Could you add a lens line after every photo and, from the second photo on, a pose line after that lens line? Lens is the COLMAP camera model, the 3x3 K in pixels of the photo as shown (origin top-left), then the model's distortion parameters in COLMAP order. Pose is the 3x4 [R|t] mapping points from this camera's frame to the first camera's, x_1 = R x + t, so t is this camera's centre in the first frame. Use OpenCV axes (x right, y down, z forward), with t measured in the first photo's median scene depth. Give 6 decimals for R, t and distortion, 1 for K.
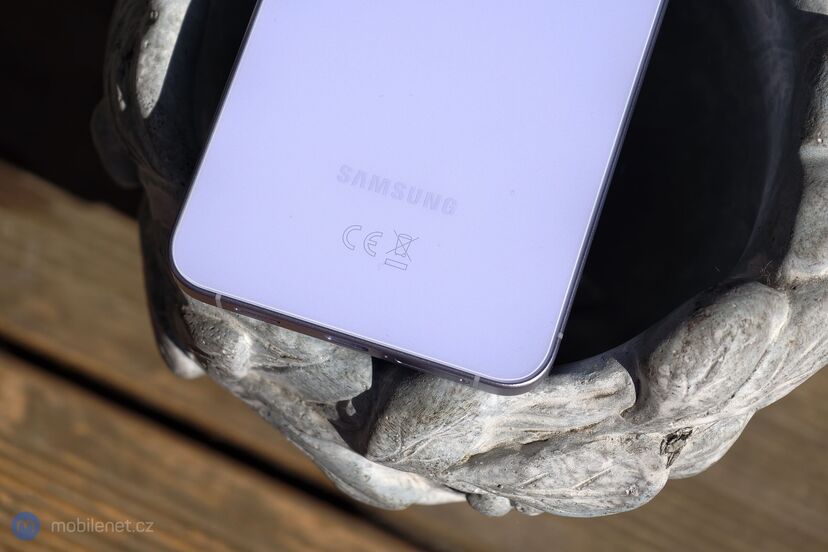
lens RADIAL K [[2248.7, 0, 414.0], [0, 2248.7, 276.0], [0, 0, 1]] dist [0.415963, 0.600151]
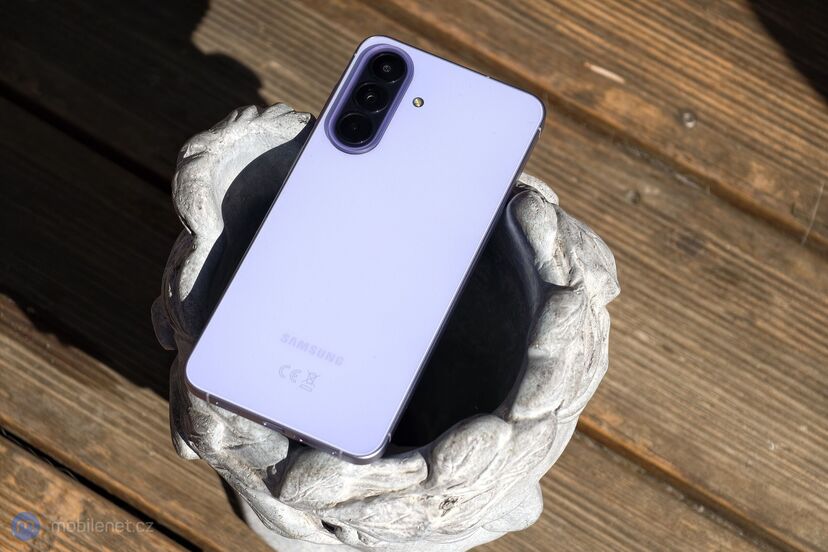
lens RADIAL K [[2248.7, 0, 414.0], [0, 2248.7, 276.0], [0, 0, 1]] dist [0.415963, 0.600151]
pose [[0.993965, 0.105686, -0.029393, 0.122530], [-0.108913, 0.982753, -0.149449, 0.168217], [0.013092, 0.151748, 0.988332, -0.823331]]
